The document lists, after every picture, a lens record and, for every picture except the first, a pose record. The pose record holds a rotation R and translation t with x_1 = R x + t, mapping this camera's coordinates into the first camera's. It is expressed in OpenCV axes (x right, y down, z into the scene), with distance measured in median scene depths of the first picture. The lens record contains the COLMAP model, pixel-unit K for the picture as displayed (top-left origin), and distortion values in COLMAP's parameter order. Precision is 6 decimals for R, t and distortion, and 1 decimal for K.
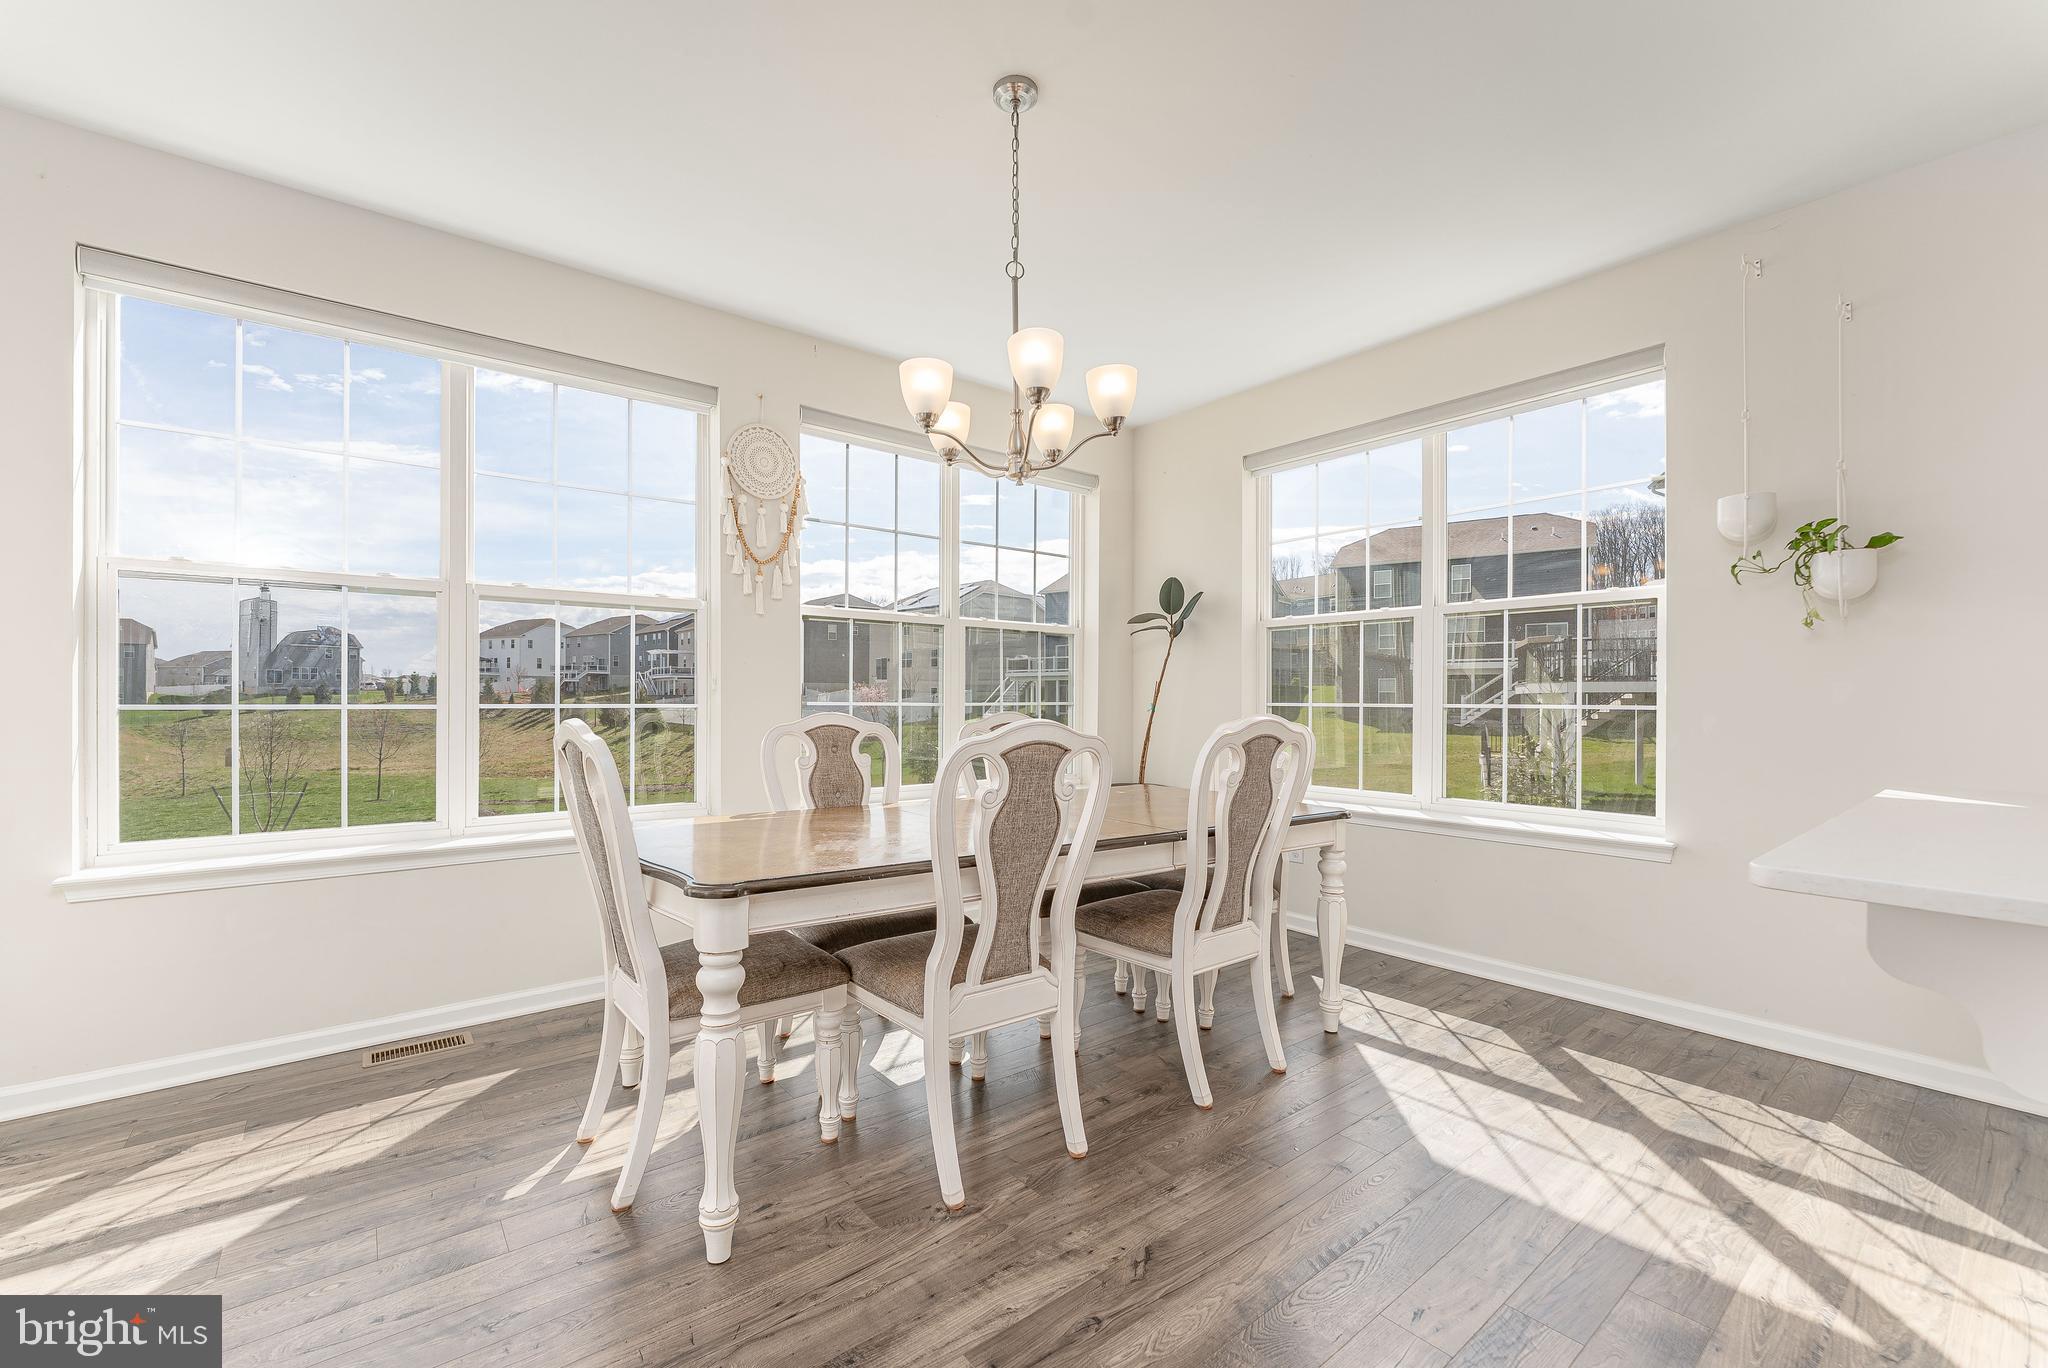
lens RADIAL K [[829.3, 0, 1014.4], [0, 829.3, 695.3], [0, 0, 1]] dist [-0.002564, -0.000201]
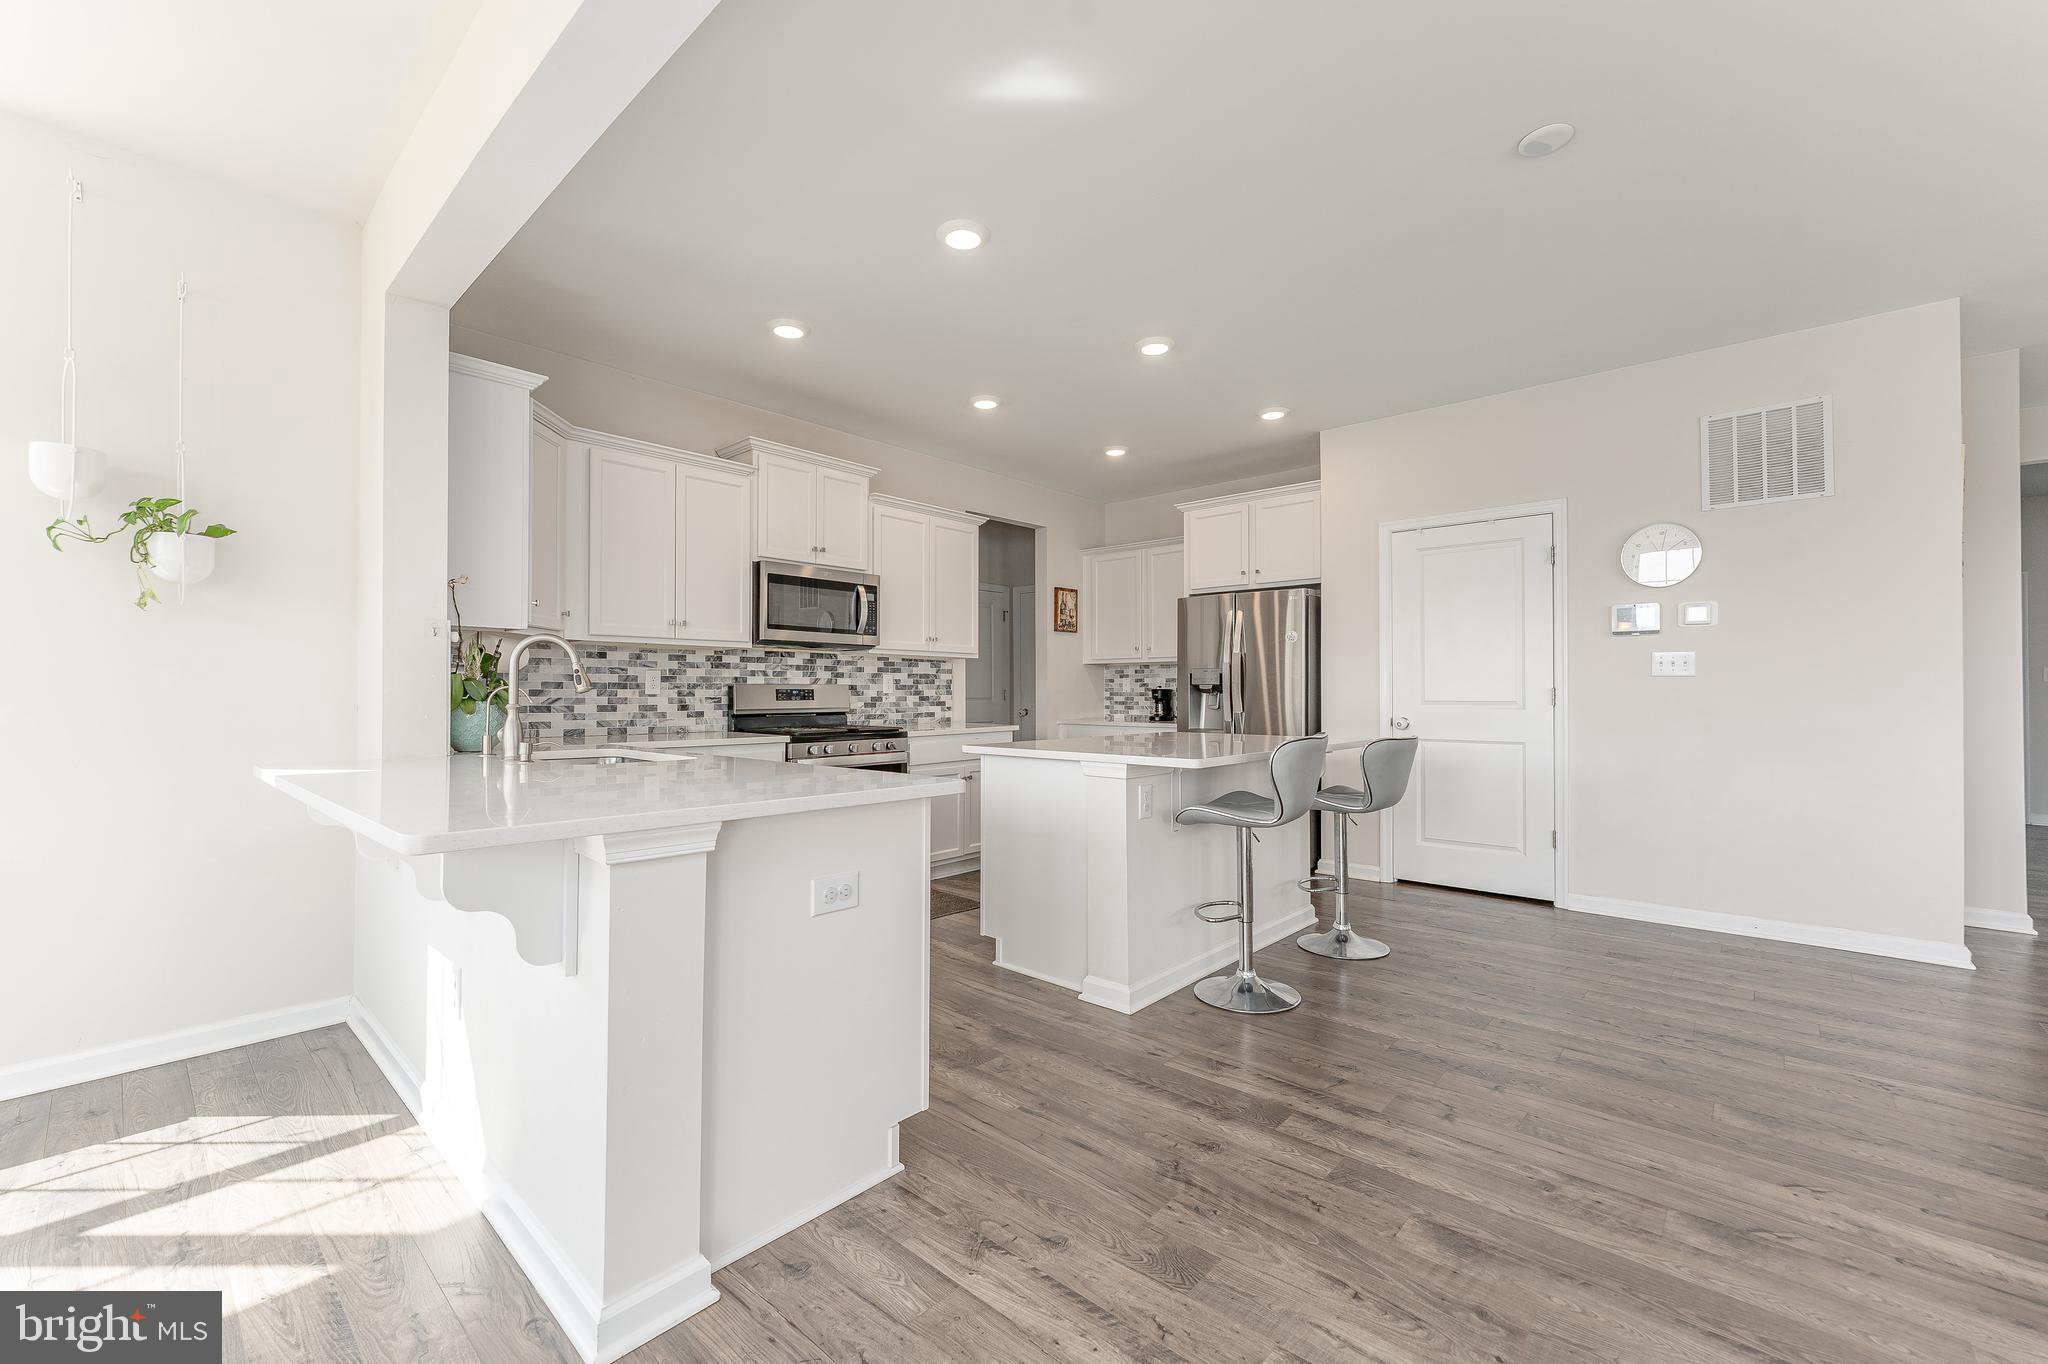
lens RADIAL K [[829.3, 0, 1015.5], [0, 829.3, 687.0], [0, 0, 1]] dist [-0.002564, -0.000201]
pose [[-0.154506, 0.002613, 0.987988, -0.113734], [-0.007299, 0.999966, -0.003786, 0.003021], [-0.987965, -0.007796, -0.154482, 0.163026]]
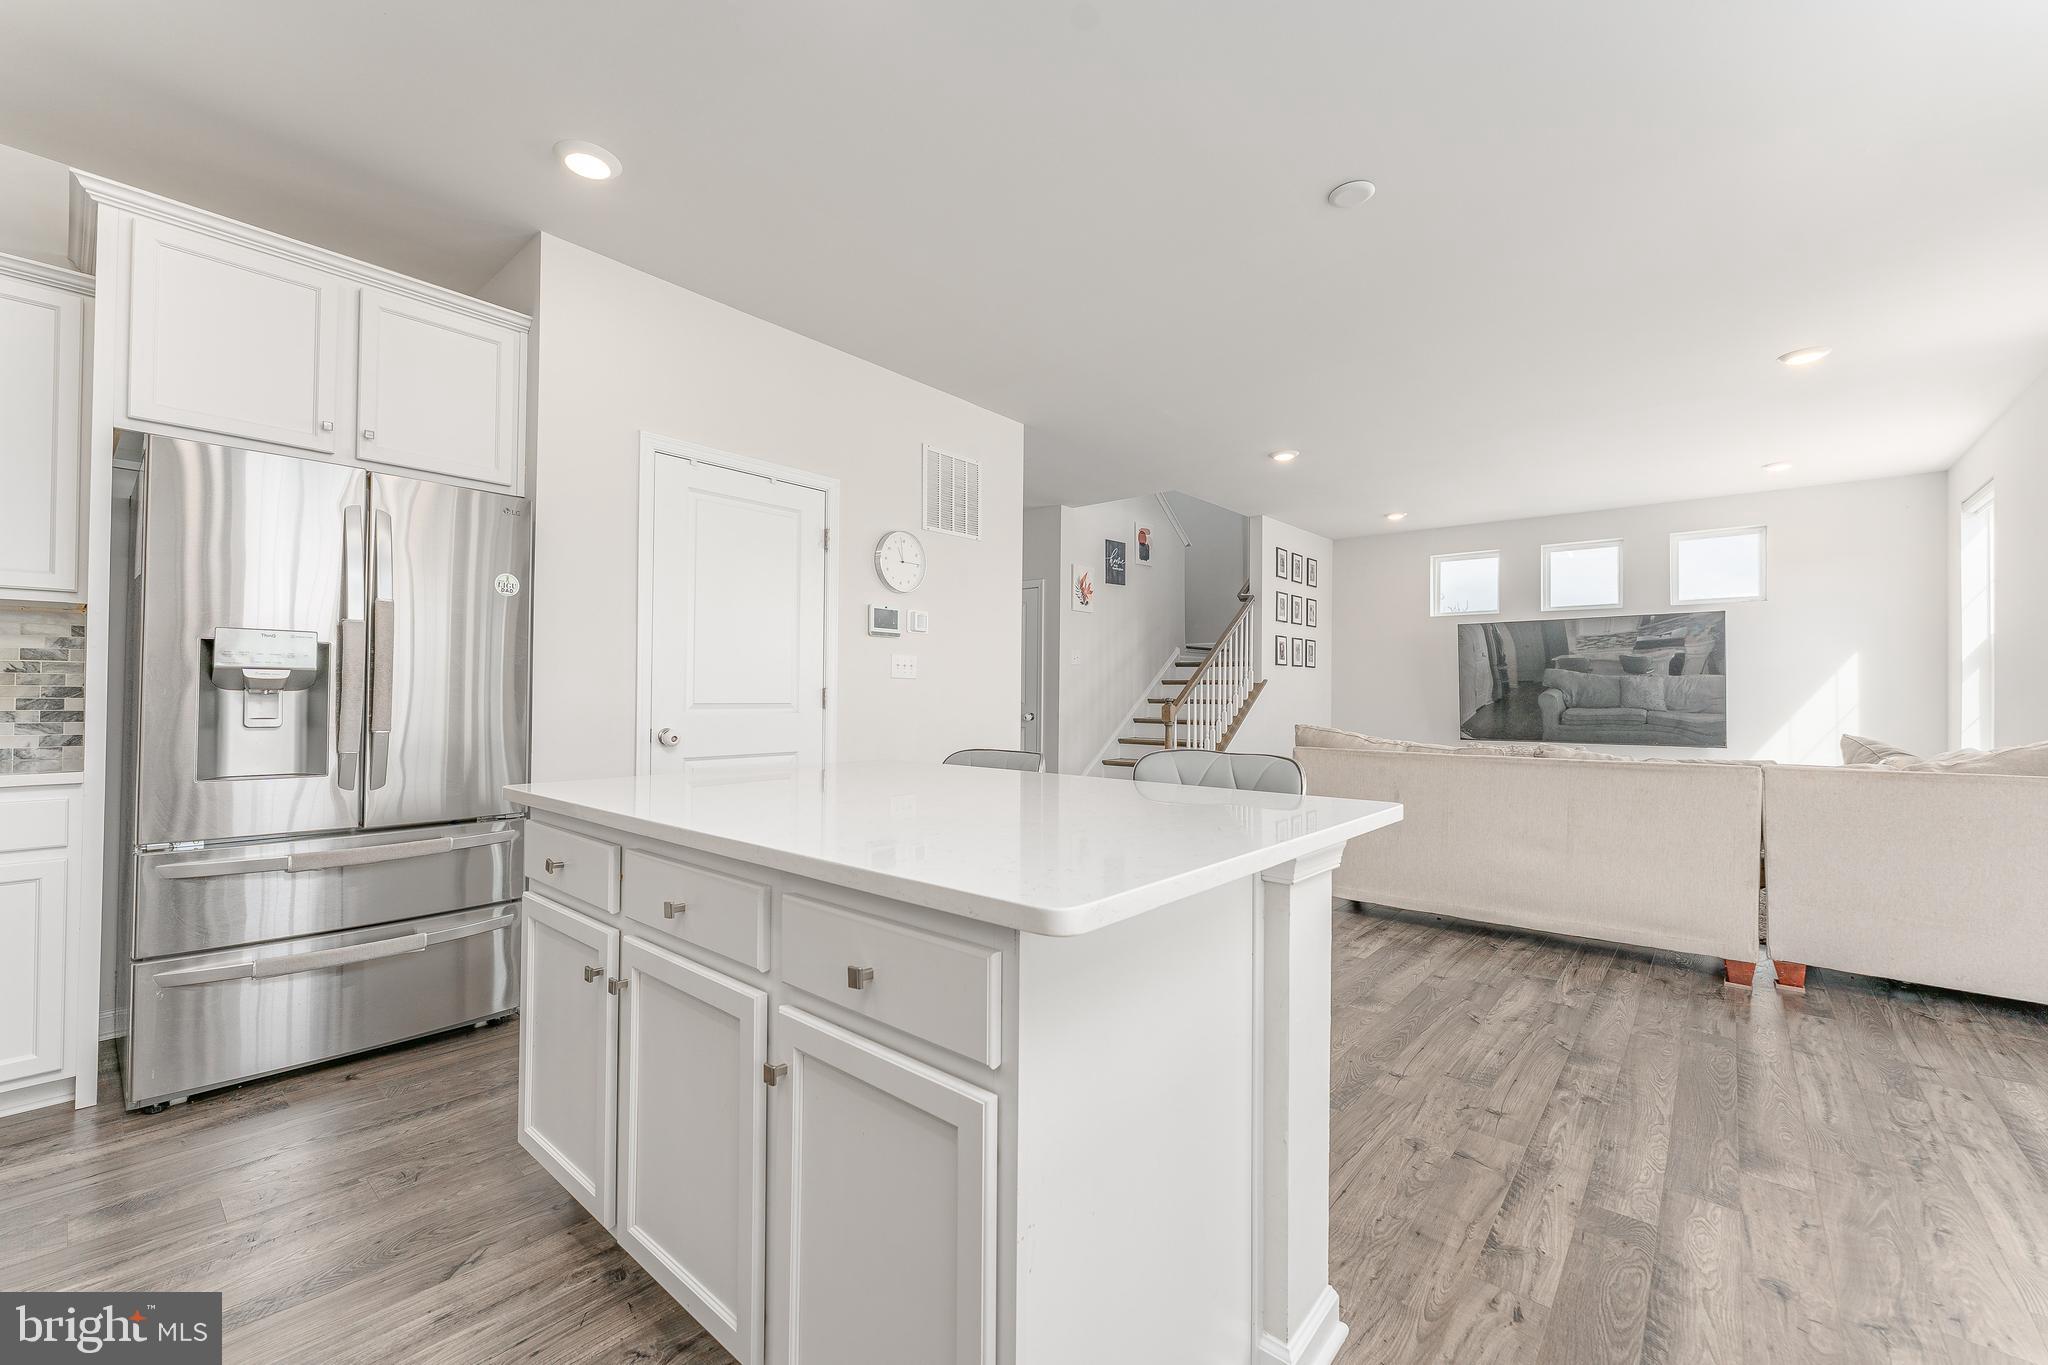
lens RADIAL K [[829.3, 0, 1017.4], [0, 829.3, 689.3], [0, 0, 1]] dist [-0.002564, -0.000201]
pose [[-0.982860, -0.010865, -0.184034, 1.303532], [-0.008090, 0.999842, -0.015823, 0.013649], [0.184177, -0.014063, -0.982792, 0.351339]]
